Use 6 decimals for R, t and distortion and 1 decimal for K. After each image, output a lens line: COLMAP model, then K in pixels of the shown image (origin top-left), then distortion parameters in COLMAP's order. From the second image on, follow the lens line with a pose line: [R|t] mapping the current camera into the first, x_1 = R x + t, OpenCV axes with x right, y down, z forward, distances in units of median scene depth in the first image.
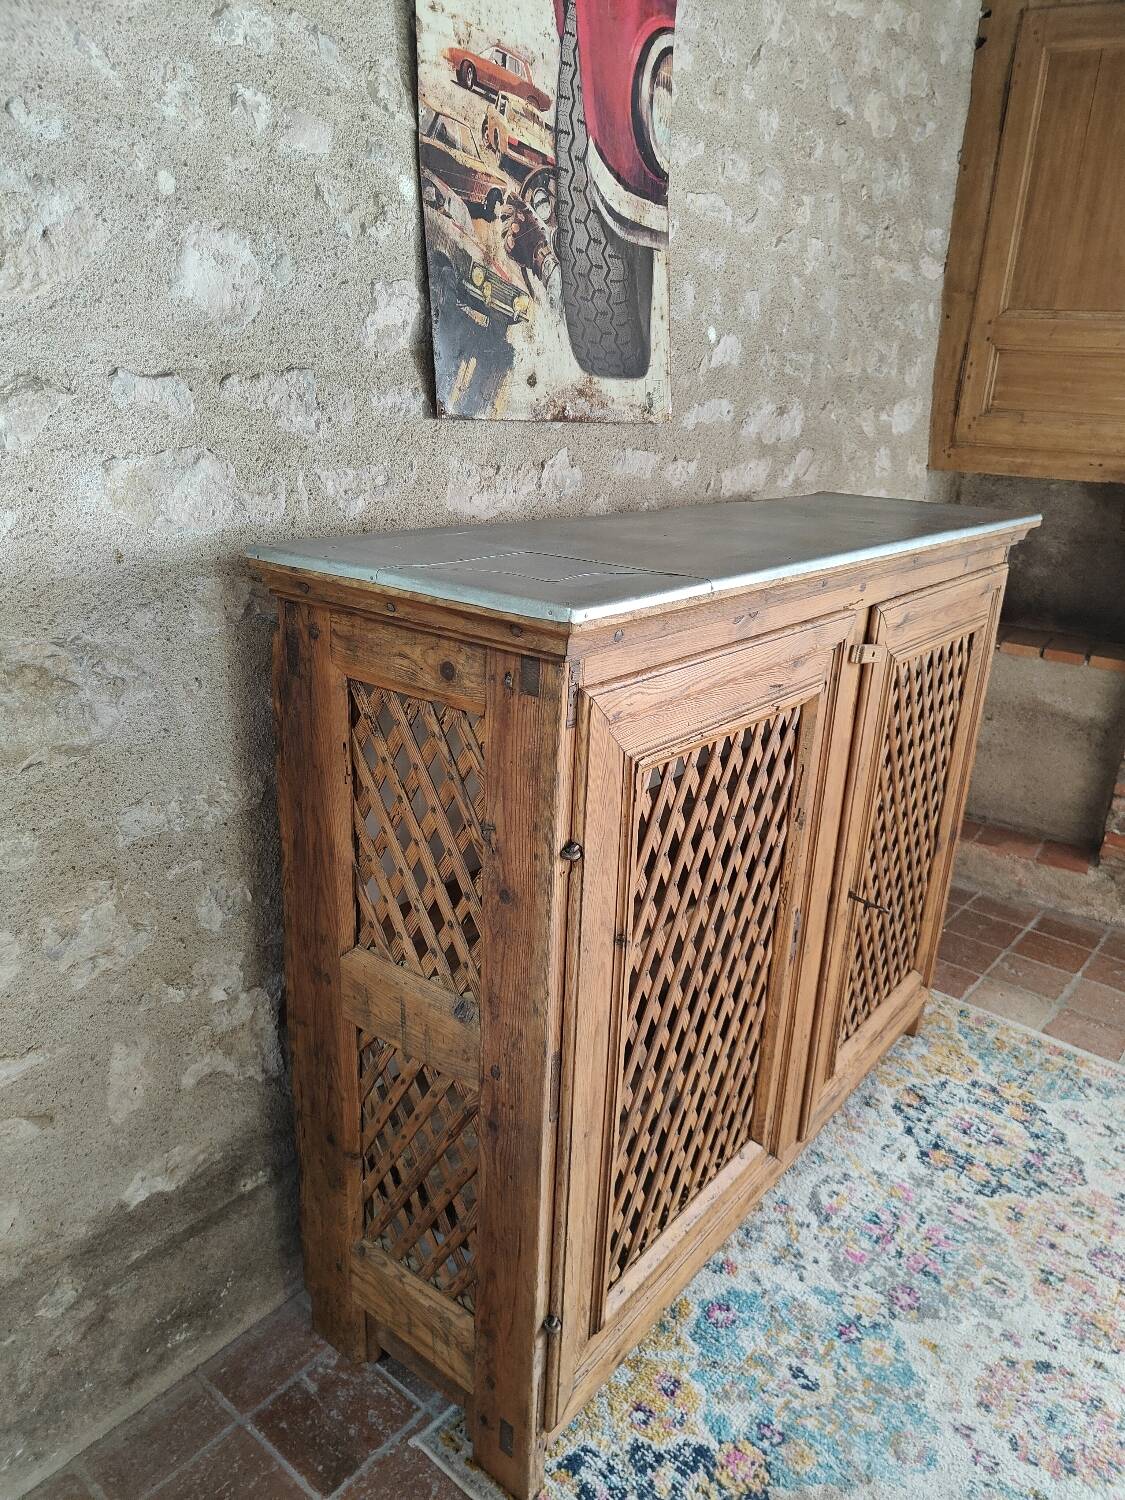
lens RADIAL K [[1048.3, 0, 568.3], [0, 1048.3, 756.6], [0, 0, 1]] dist [0.006343, 0.002547]
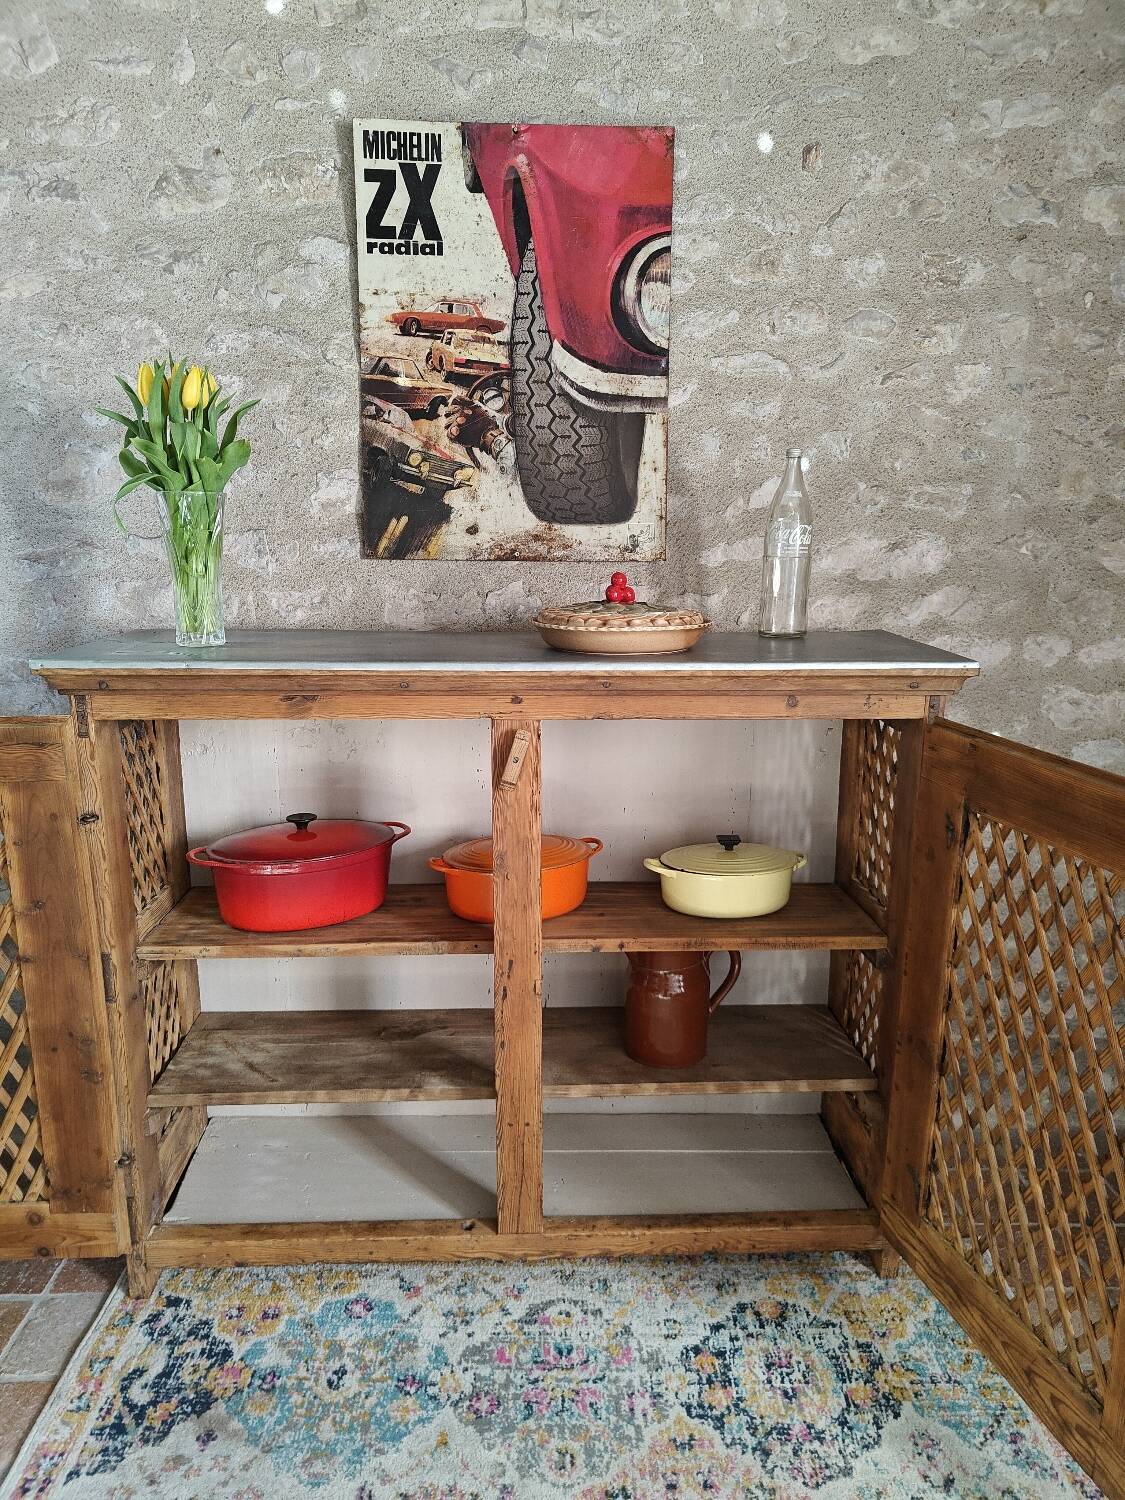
lens RADIAL K [[1044.0, 0, 566.4], [0, 1044.0, 756.2], [0, 0, 1]] dist [0.008270, 0.000437]
pose [[0.647240, 0.127569, -0.751536, 1.063129], [-0.225410, 0.973837, -0.028825, -0.075716], [0.728197, 0.188061, 0.659062, 0.290450]]
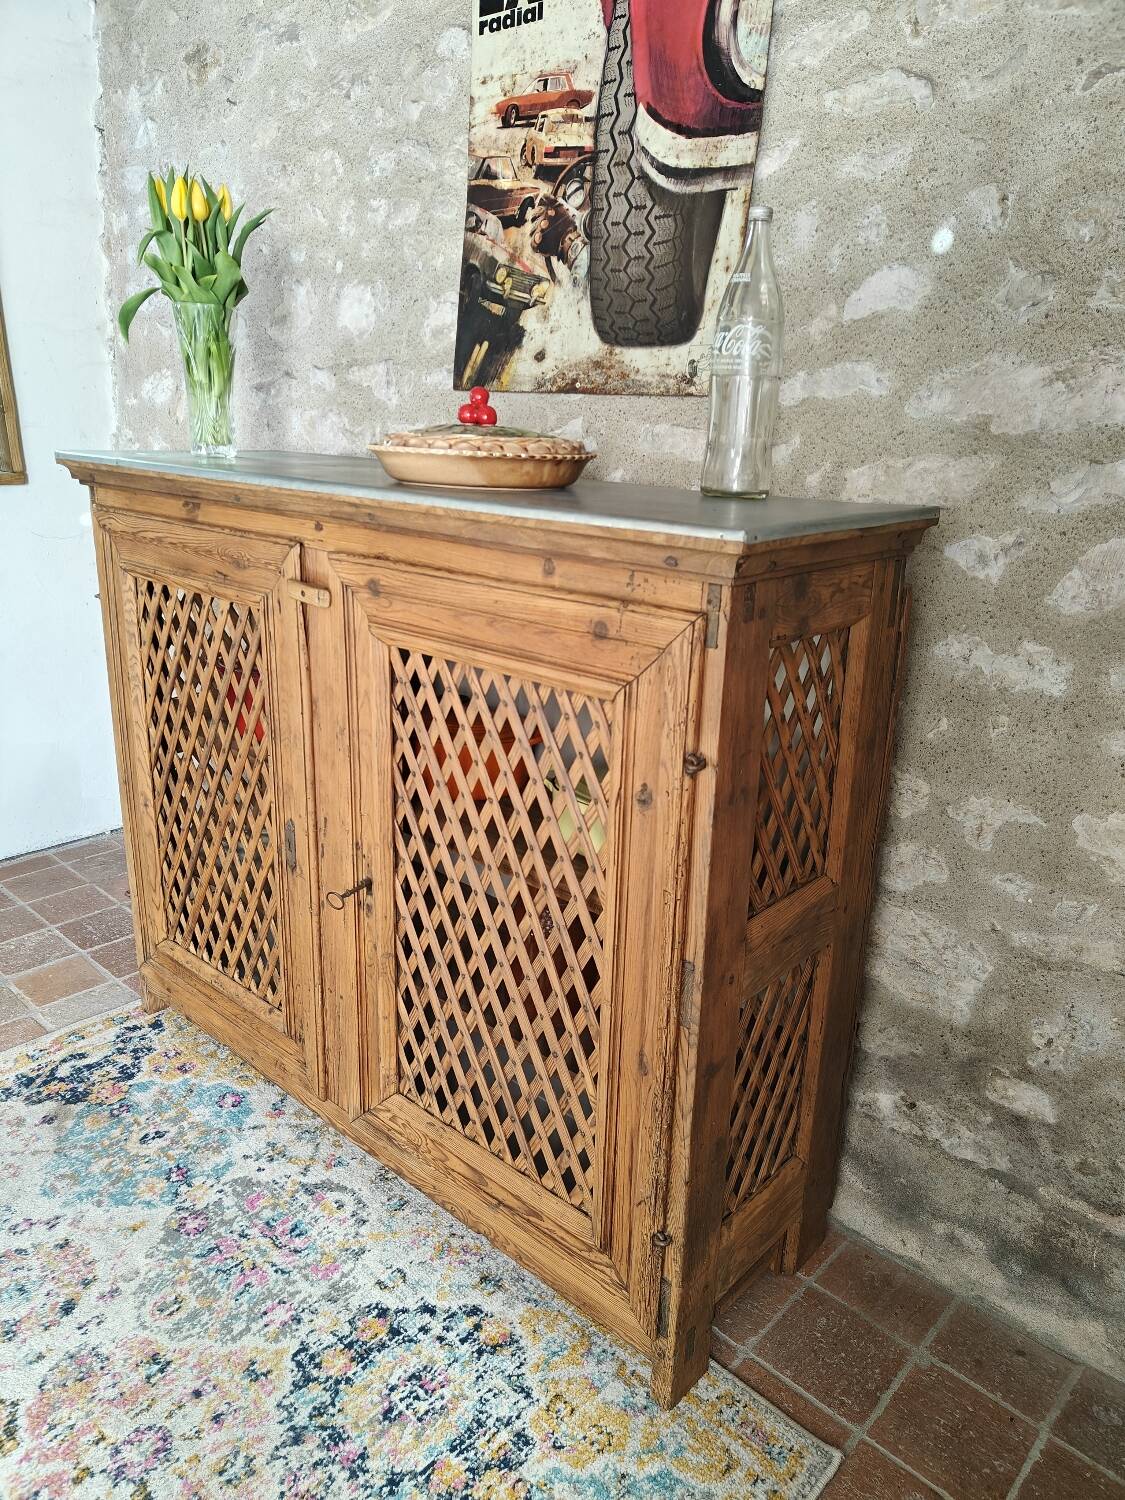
lens RADIAL K [[1044.0, 0, 566.4], [0, 1044.0, 756.2], [0, 0, 1]] dist [0.008270, 0.000437]
pose [[-0.062542, 0.265449, -0.962094, 1.169785], [-0.359673, 0.893213, 0.269825, -0.292451], [0.930980, 0.362915, 0.039612, 1.154475]]
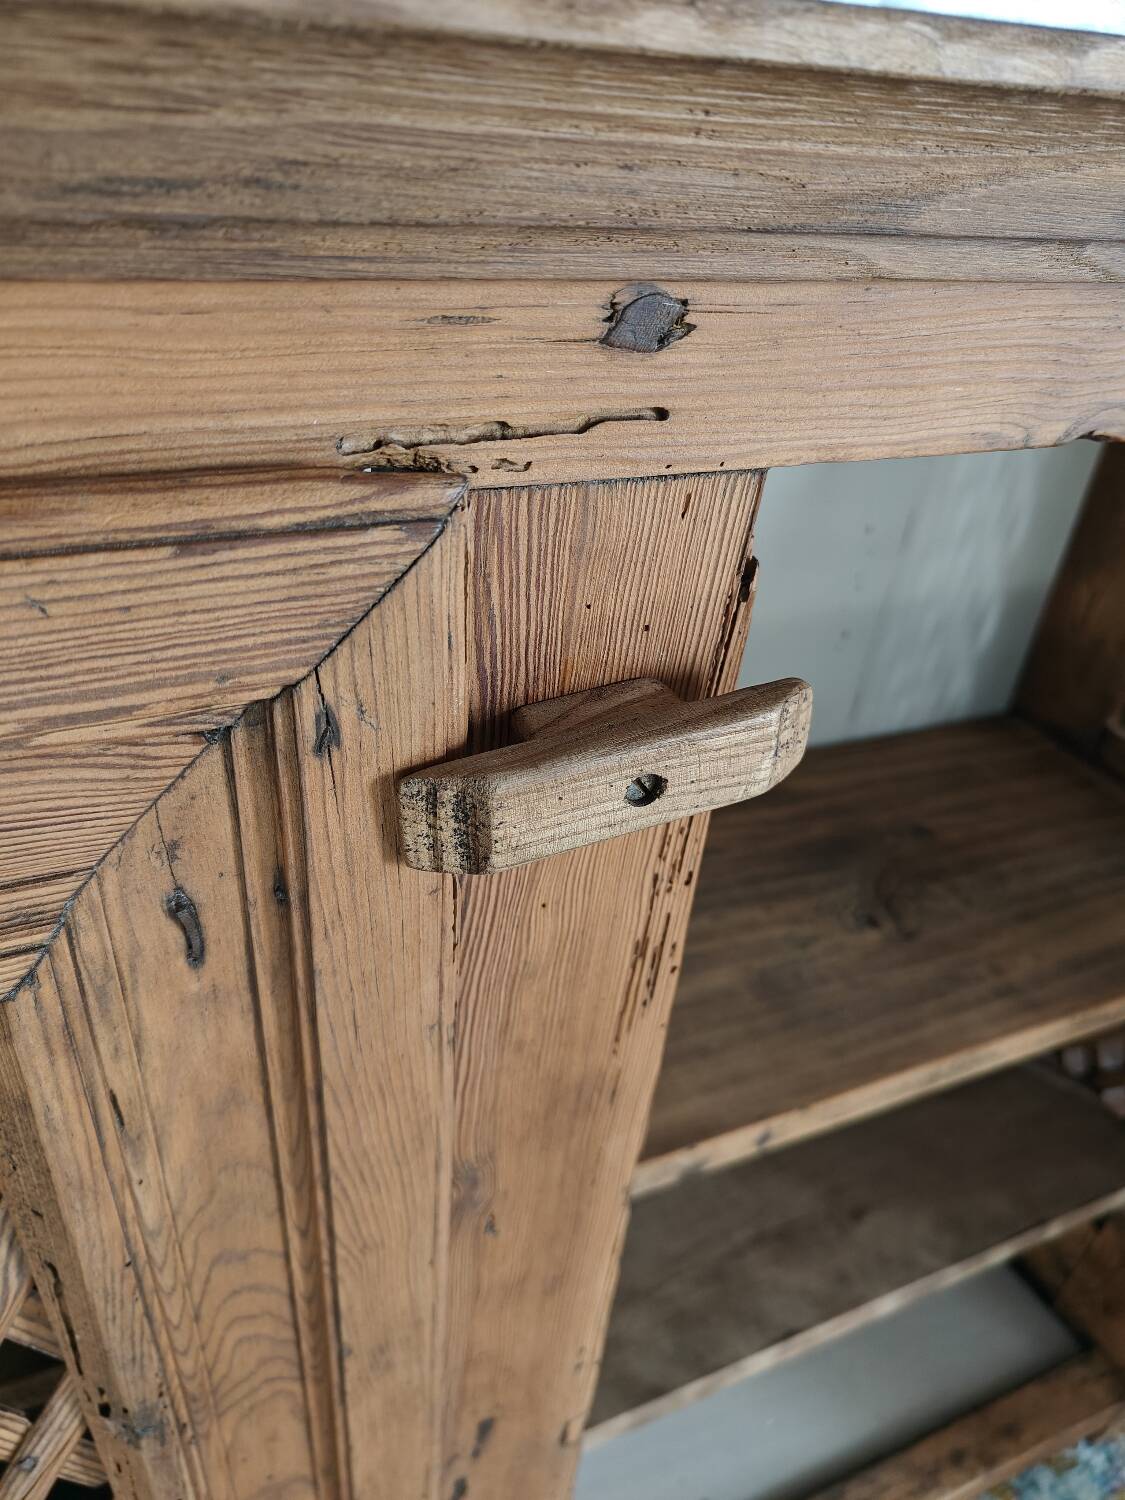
lens RADIAL K [[1055.1, 0, 566.3], [0, 1055.1, 745.6], [0, 0, 1]] dist [-0.003534, 0.006229]
pose [[0.879885, 0.295905, -0.371811, 0.307528], [-0.198909, 0.939955, 0.277345, -0.133759], [0.431553, -0.170075, 0.885910, 0.799292]]
